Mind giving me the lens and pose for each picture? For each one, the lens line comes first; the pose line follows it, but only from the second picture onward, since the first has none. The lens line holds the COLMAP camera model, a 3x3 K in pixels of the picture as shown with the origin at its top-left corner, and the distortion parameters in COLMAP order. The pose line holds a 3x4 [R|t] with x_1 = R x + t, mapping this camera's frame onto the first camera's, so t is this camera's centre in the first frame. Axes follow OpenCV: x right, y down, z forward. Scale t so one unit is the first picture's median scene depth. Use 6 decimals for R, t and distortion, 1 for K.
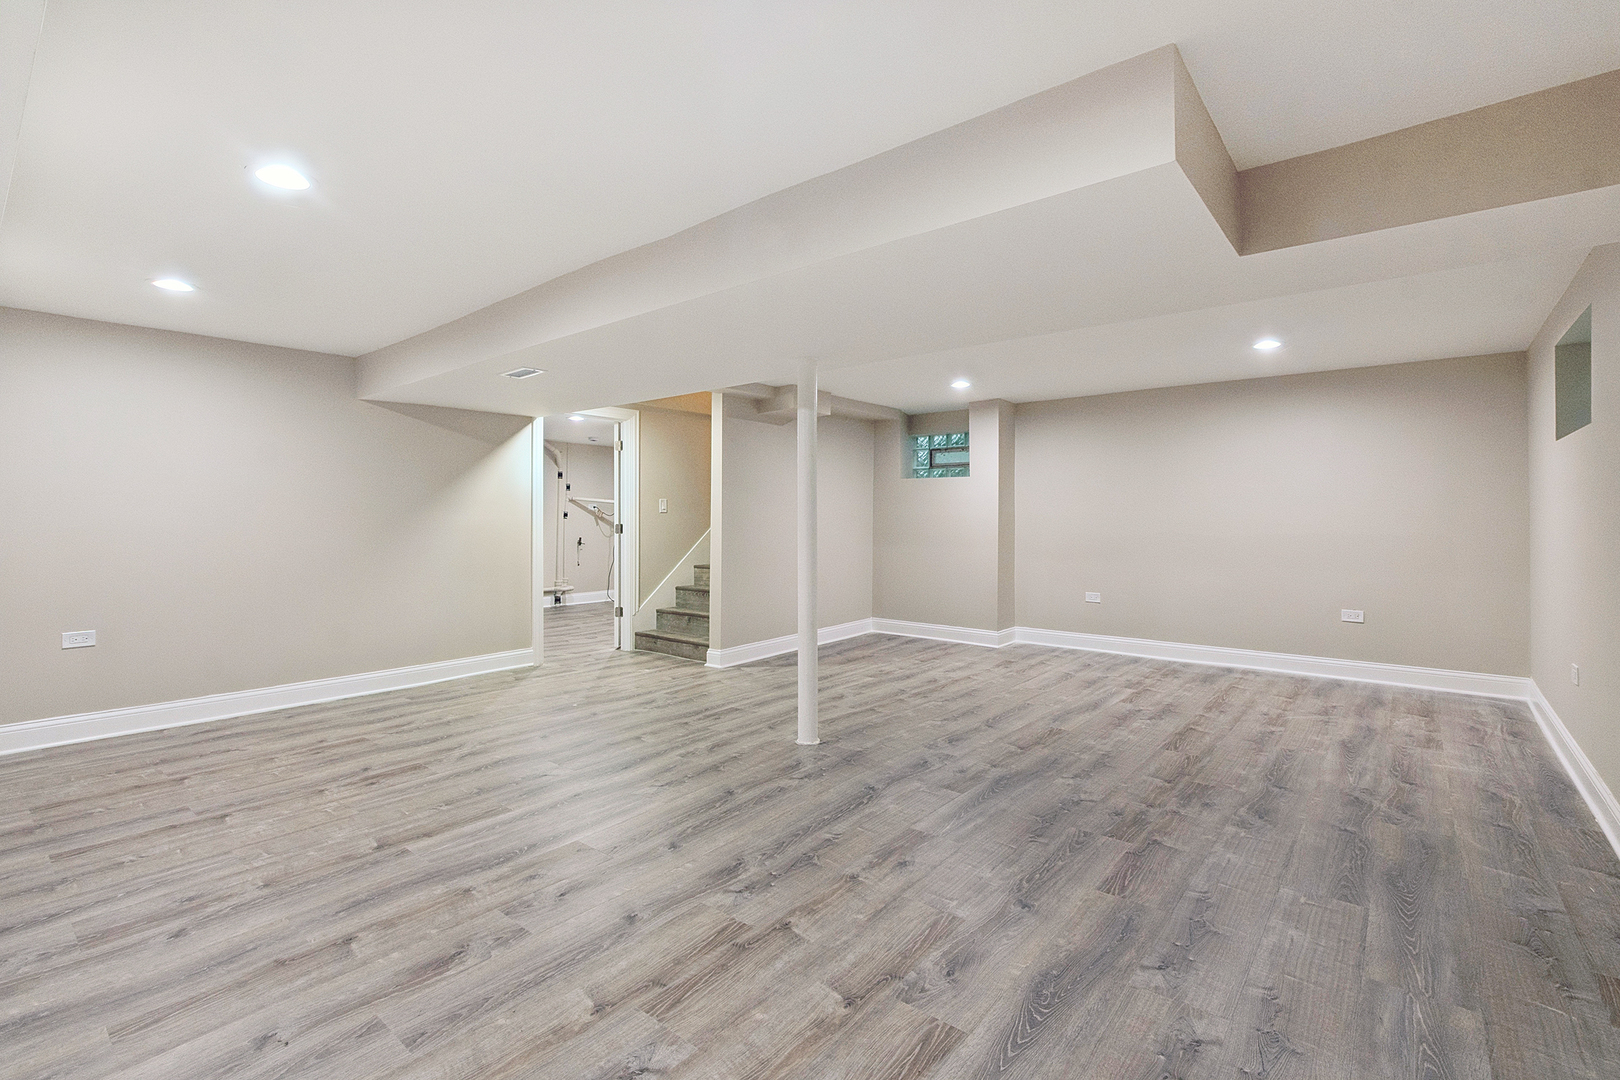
lens RADIAL K [[720.2, 0, 807.2], [0, 720.2, 527.4], [0, 0, 1]] dist [0.001515, 0.000553]
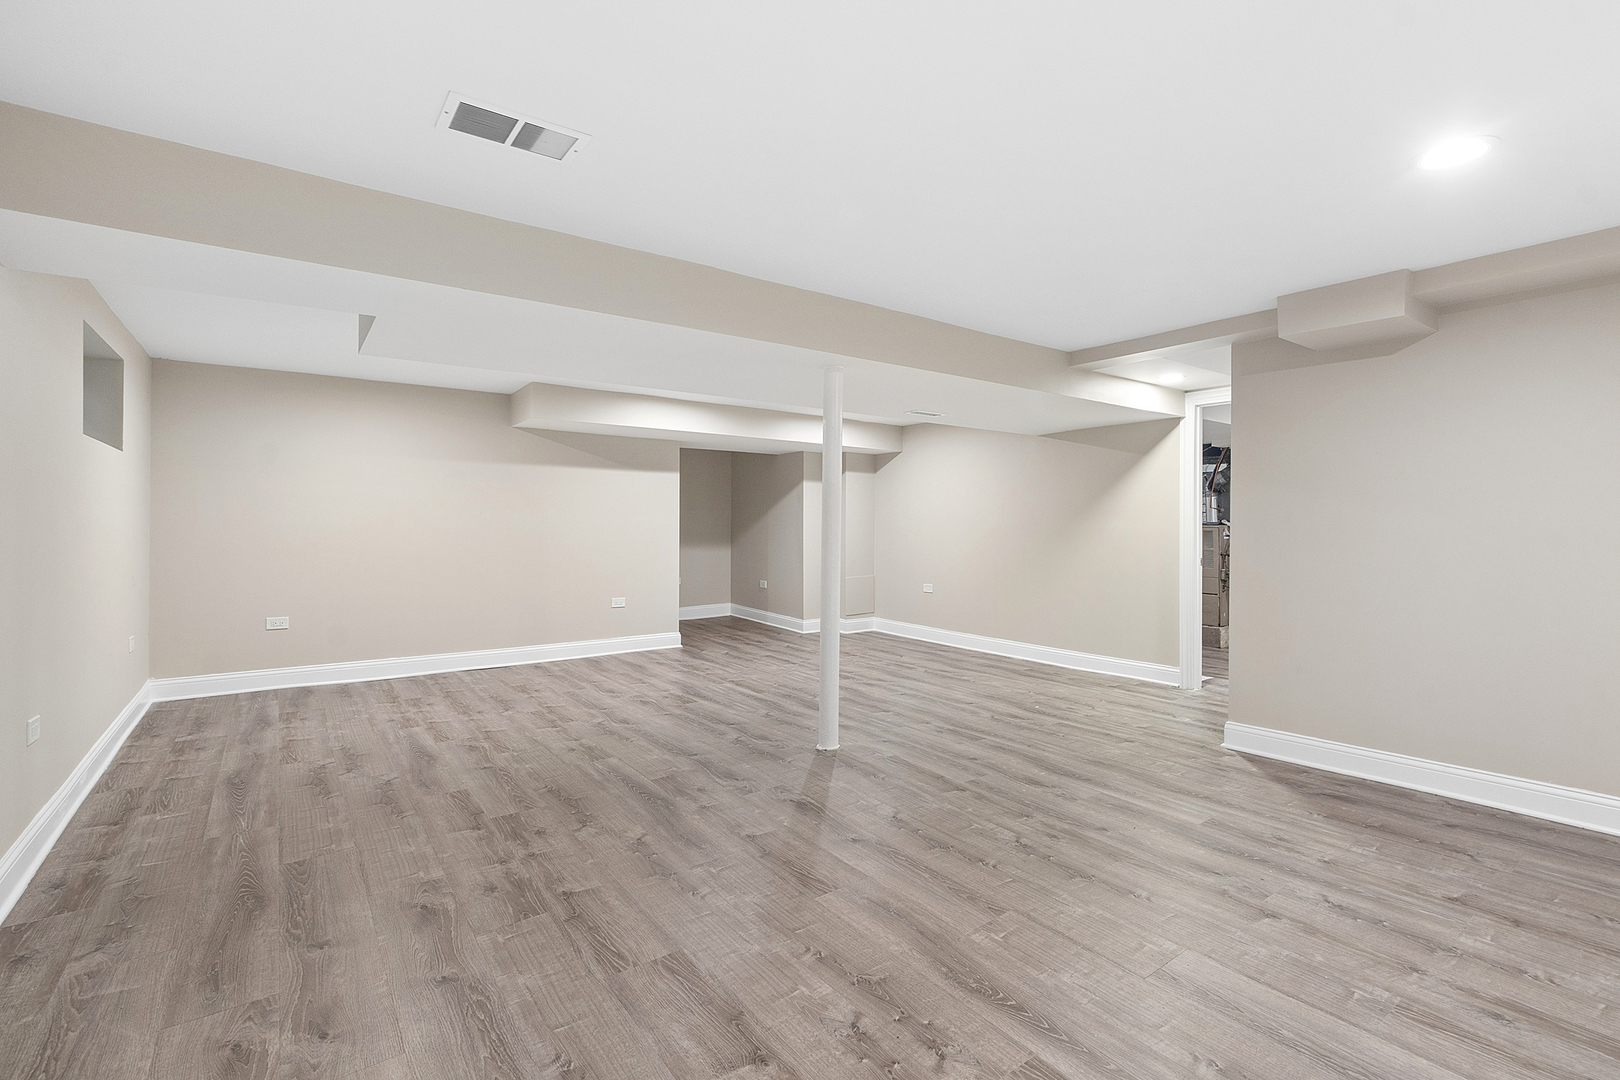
lens RADIAL K [[720.2, 0, 807.2], [0, 720.2, 527.4], [0, 0, 1]] dist [0.001515, 0.000553]
pose [[-0.236143, 0.002138, -0.971716, 1.369899], [-0.015880, 0.999856, 0.006059, -0.018736], [0.971589, 0.016862, -0.236075, 1.680965]]
